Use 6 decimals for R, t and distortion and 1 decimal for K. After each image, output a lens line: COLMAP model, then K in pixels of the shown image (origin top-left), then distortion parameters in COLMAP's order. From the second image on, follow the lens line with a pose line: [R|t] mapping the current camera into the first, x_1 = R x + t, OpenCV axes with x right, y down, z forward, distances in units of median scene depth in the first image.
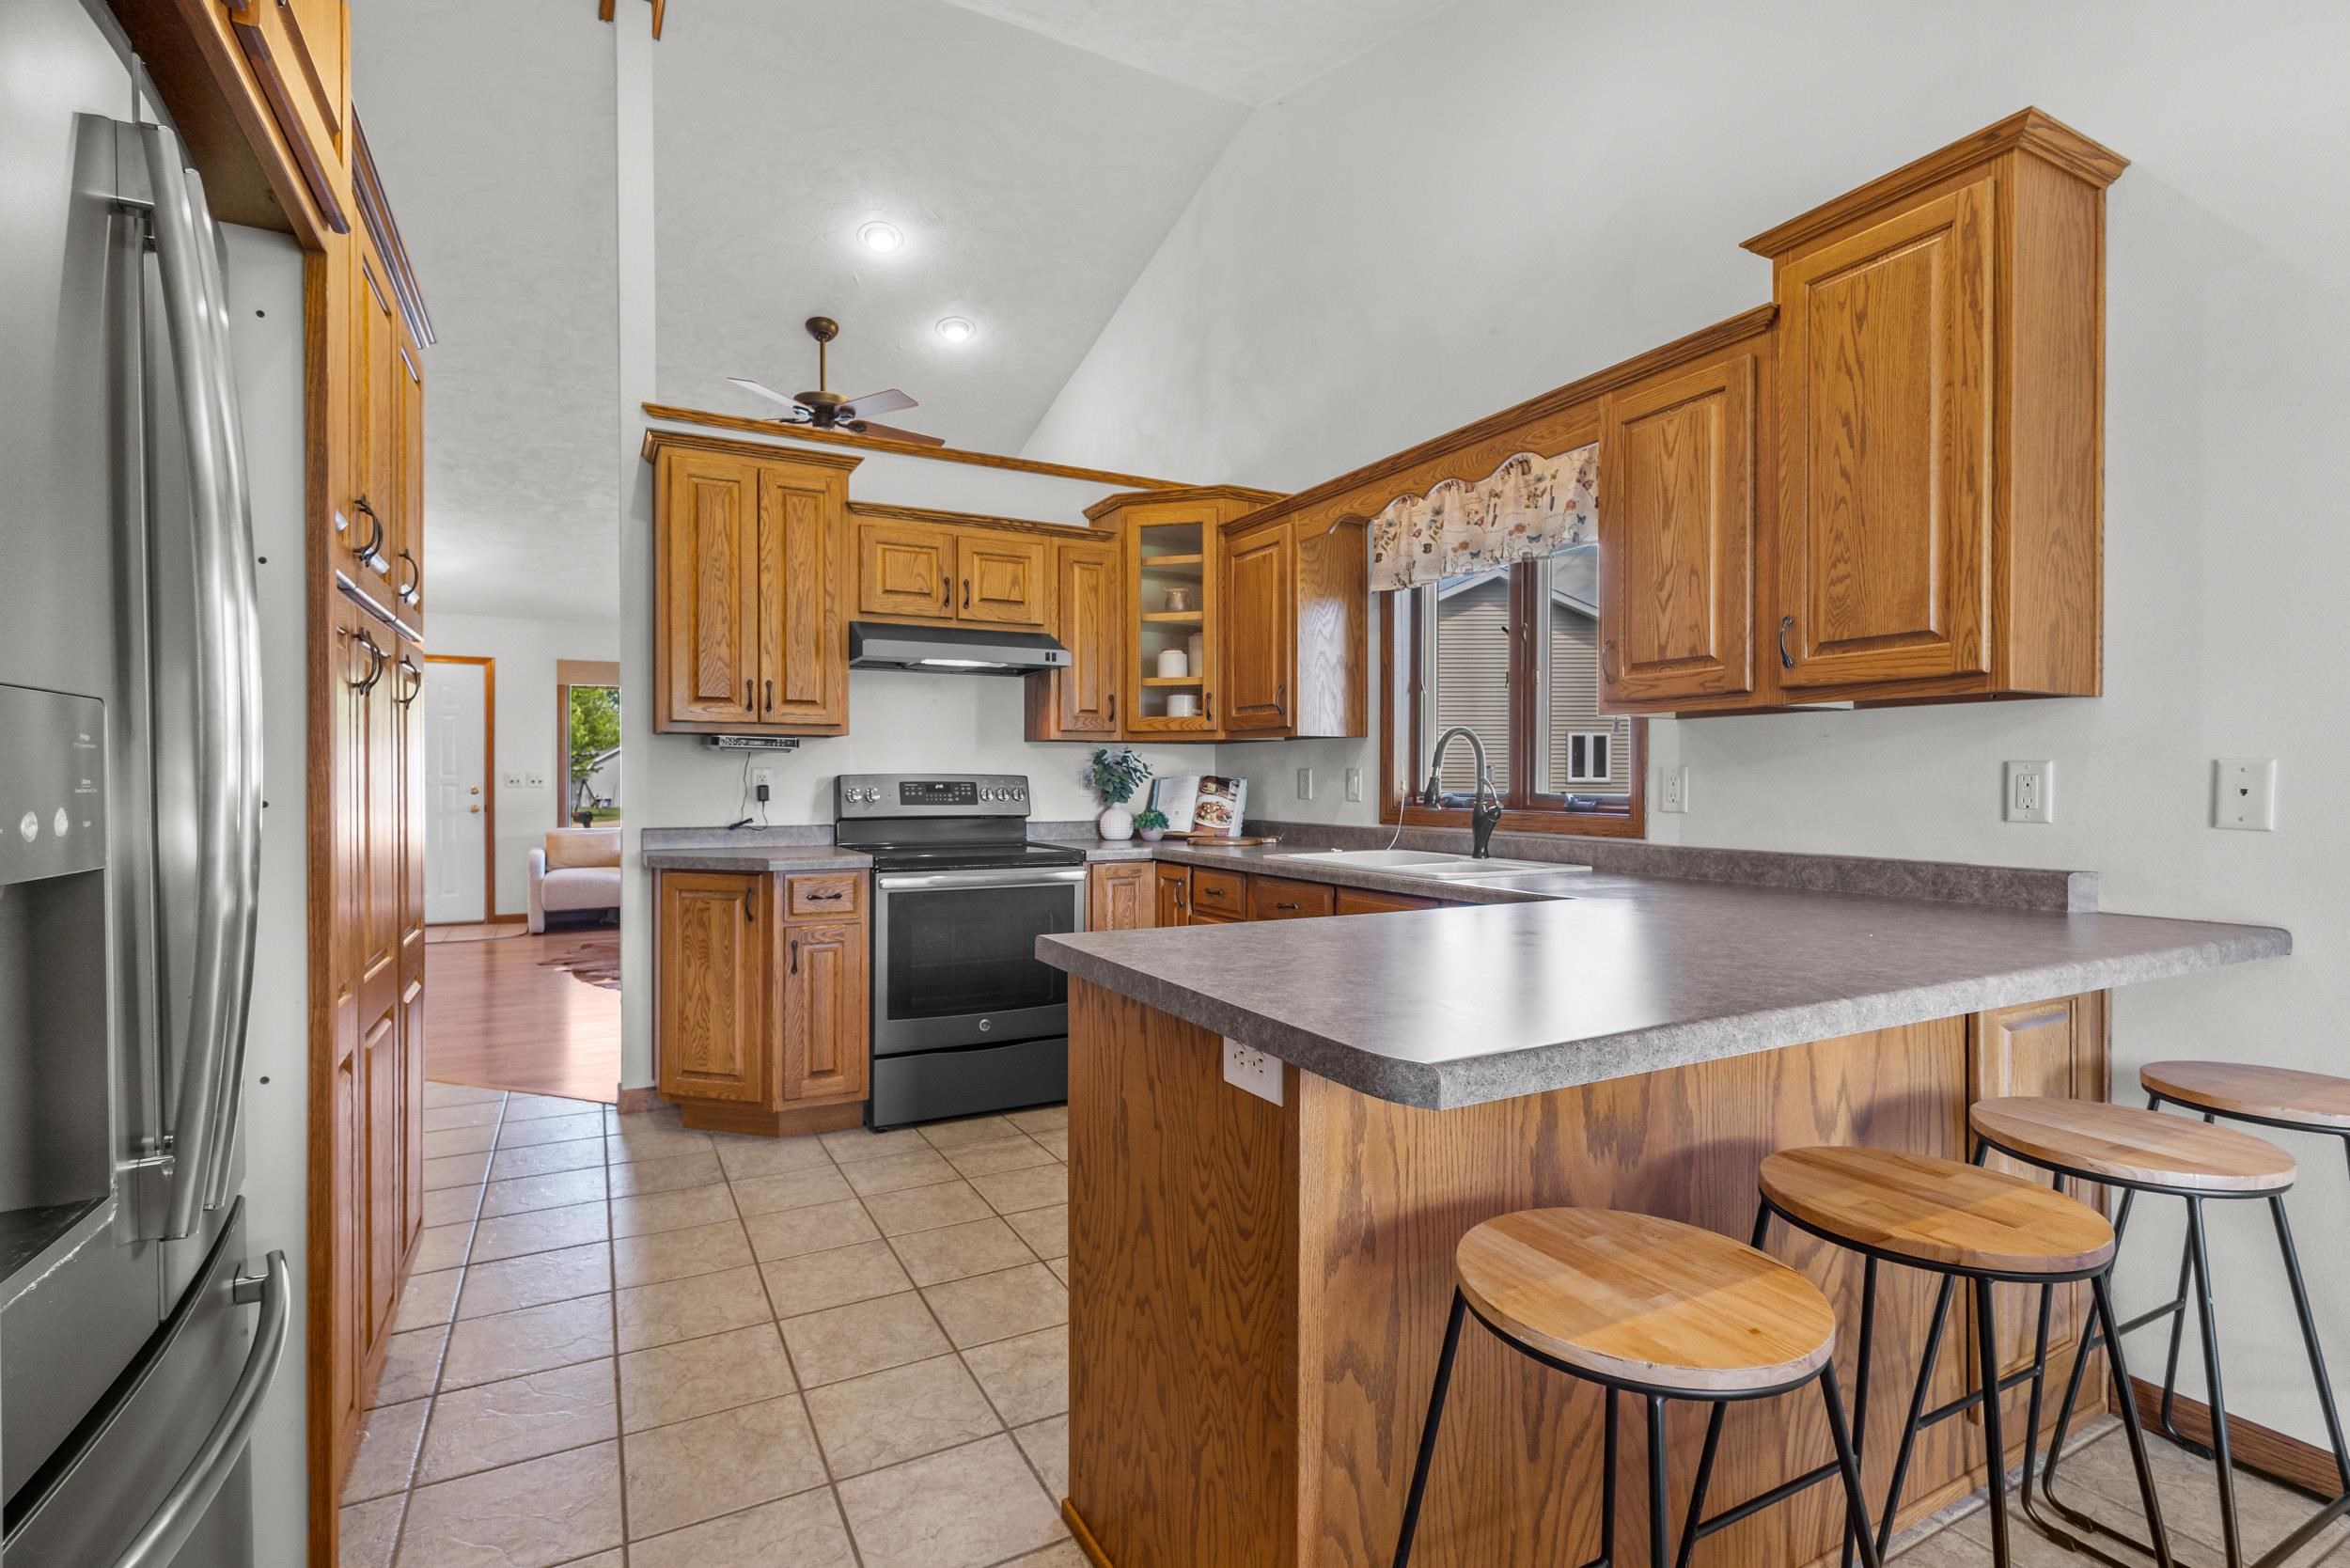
lens RADIAL K [[1085.2, 0, 1166.0], [0, 1085.2, 782.7], [0, 0, 1]] dist [0.006870, -0.000400]
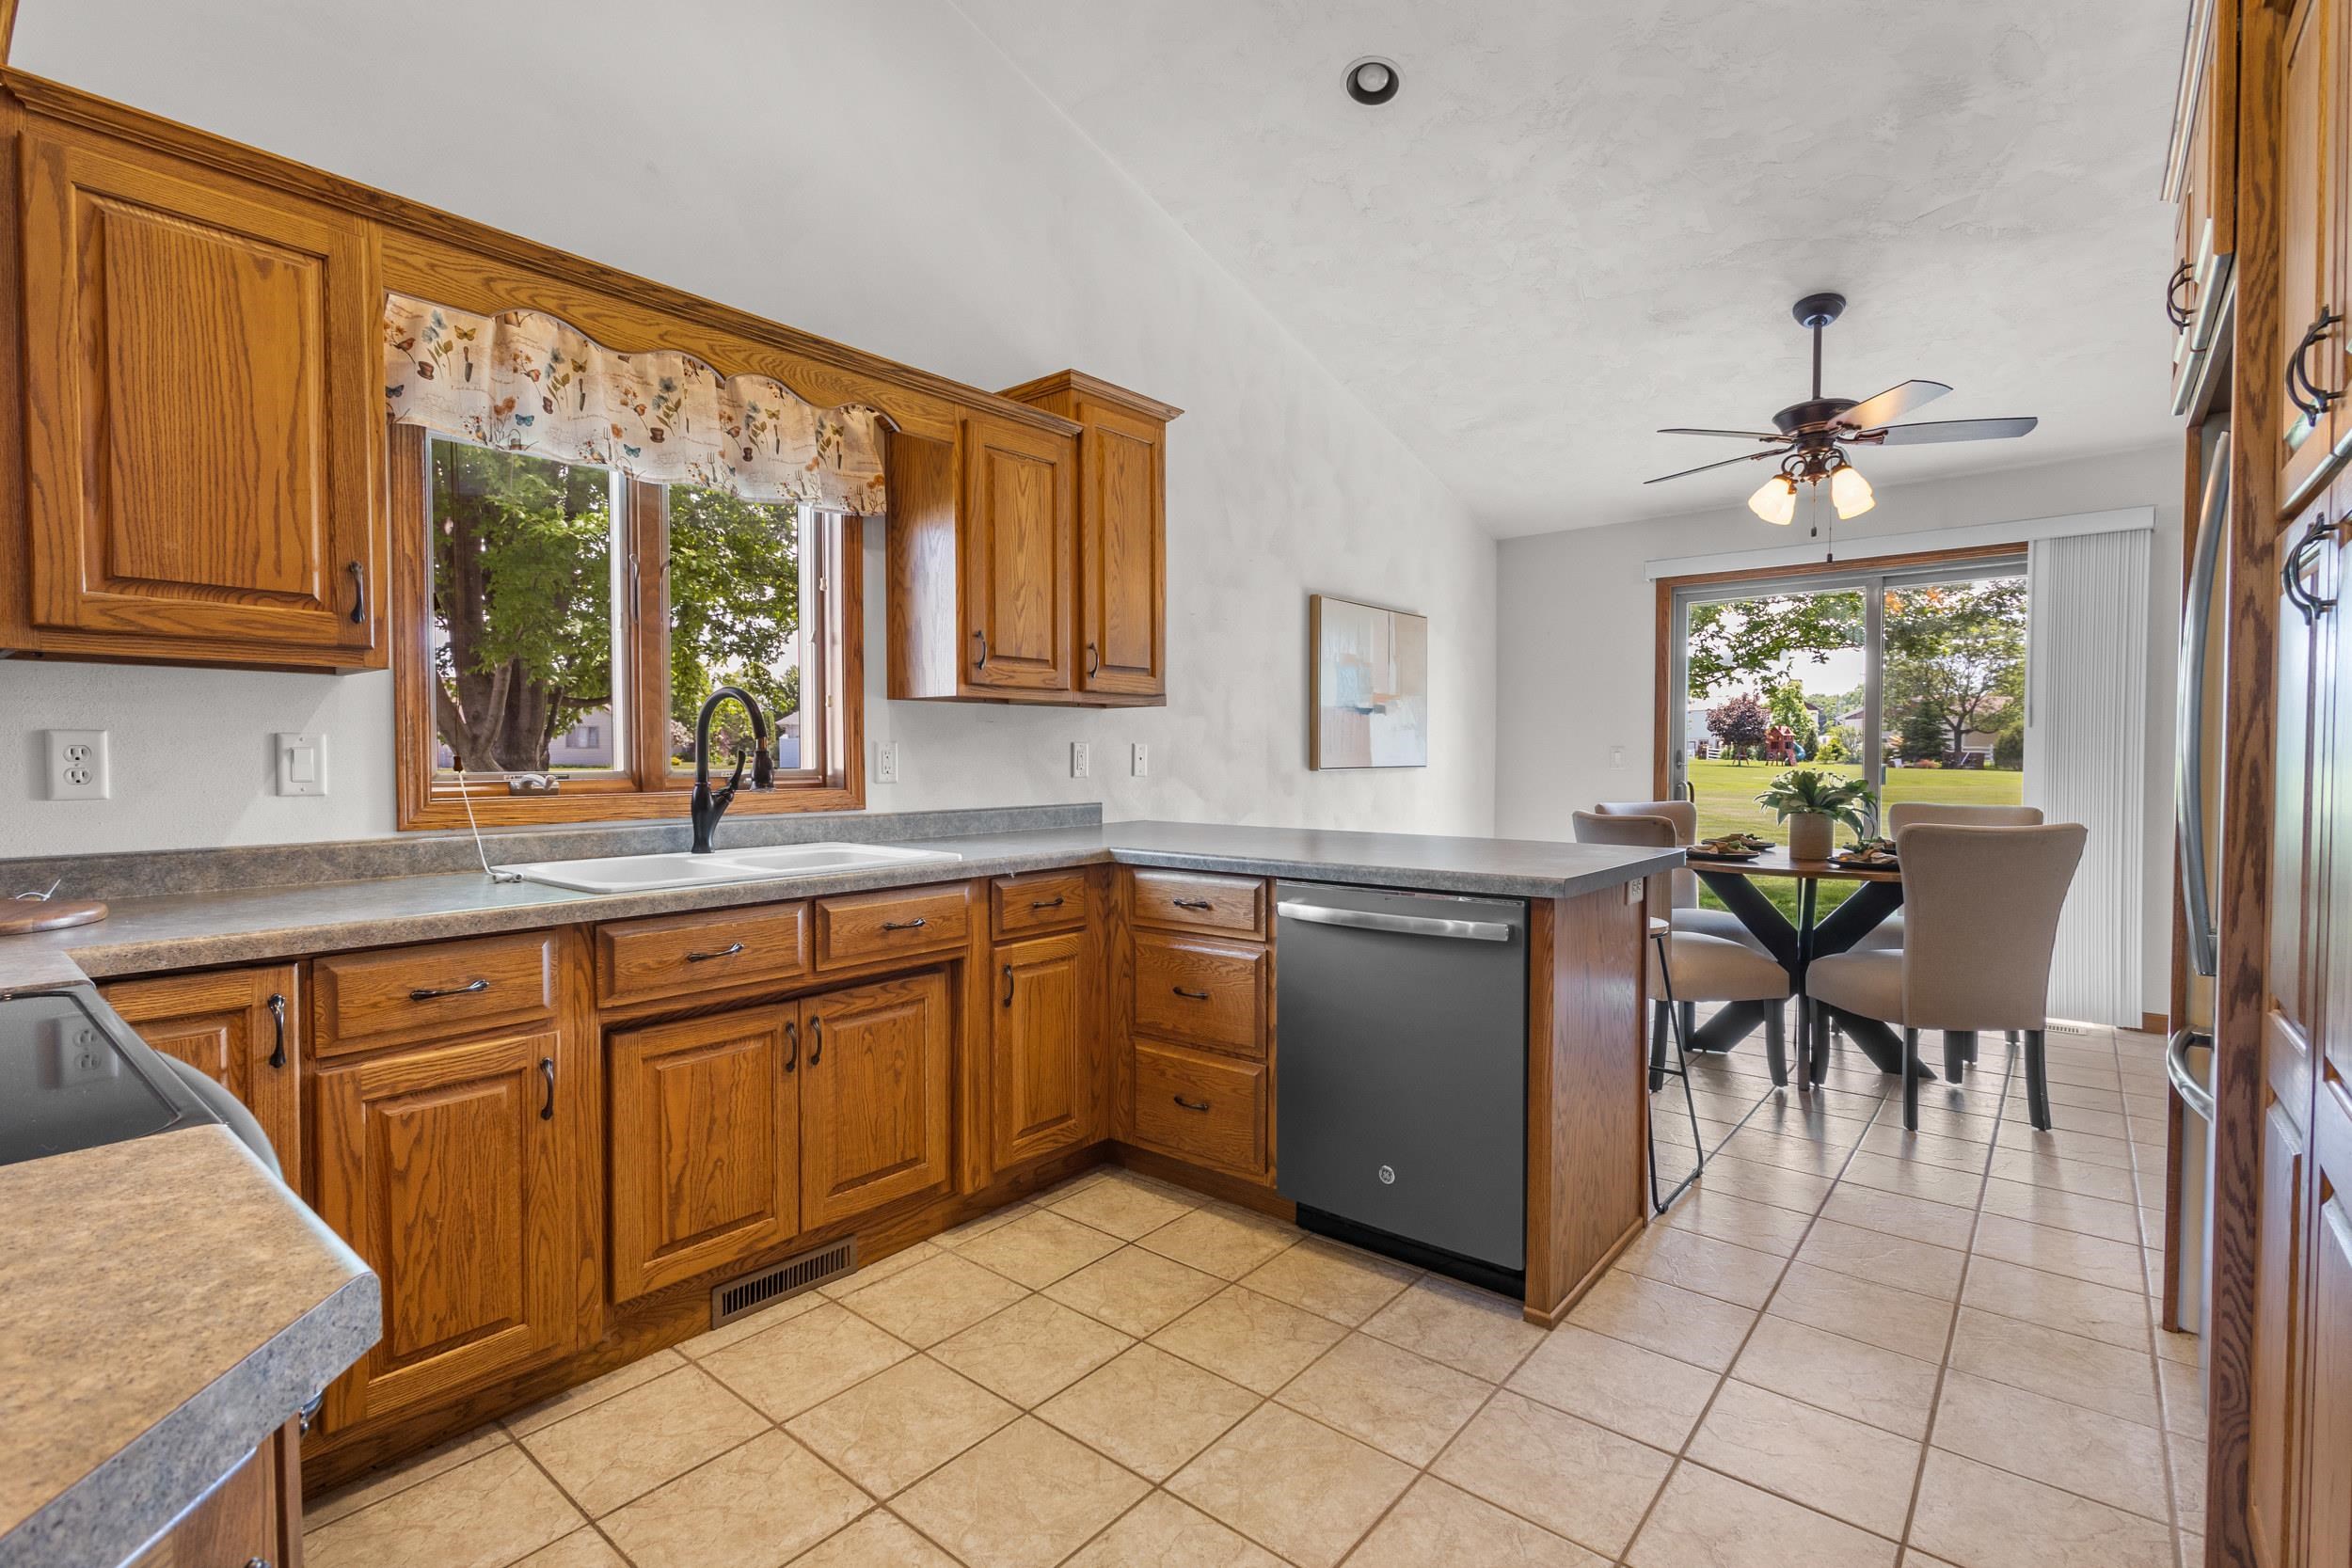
lens RADIAL K [[1085.4, 0, 1167.4], [0, 1085.4, 781.8], [0, 0, 1]] dist [0.012396, -0.005227]
pose [[-0.373043, -0.023341, 0.927520, -0.503425], [0.004983, 0.999619, 0.027159, -0.002027], [-0.927801, 0.014753, -0.372785, 0.865405]]
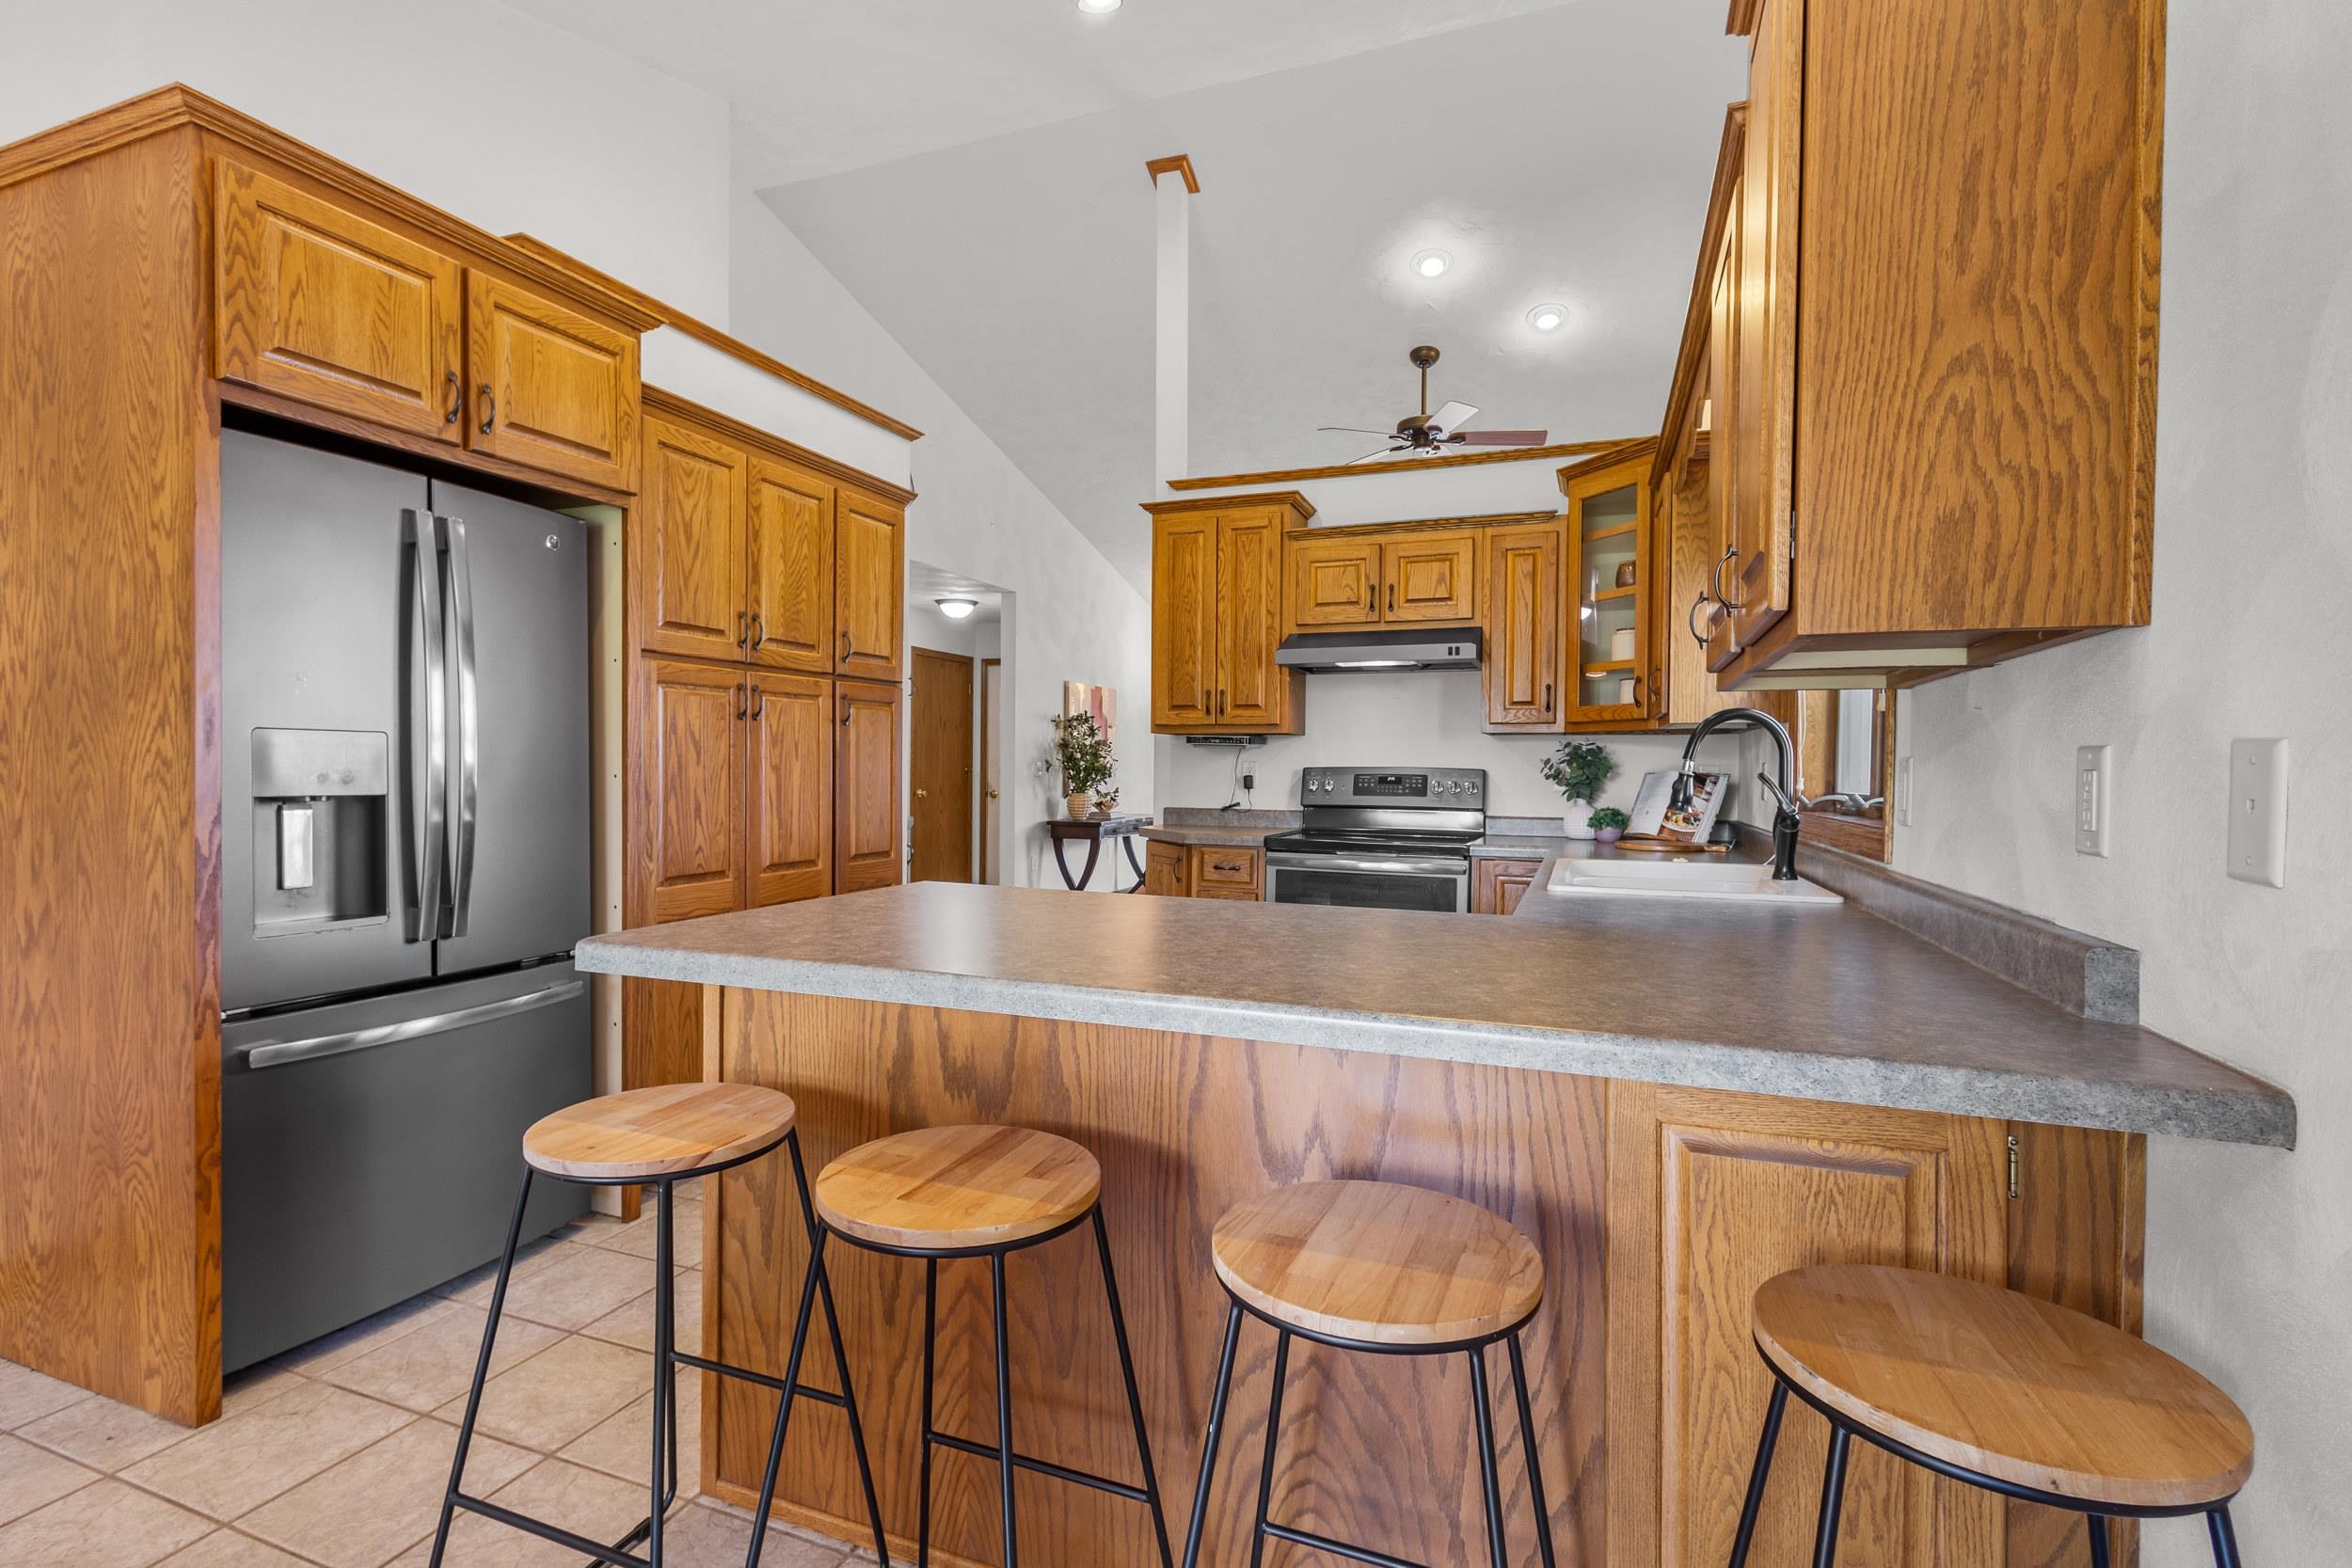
lens RADIAL K [[1081.5, 0, 1169.0], [0, 1081.5, 782.4], [0, 0, 1]] dist [0.006180, -0.000027]
pose [[0.654128, 0.015580, -0.756223, 0.512486], [-0.012953, 0.999872, 0.009396, -0.000193], [0.756273, 0.003649, 0.654246, 0.155337]]
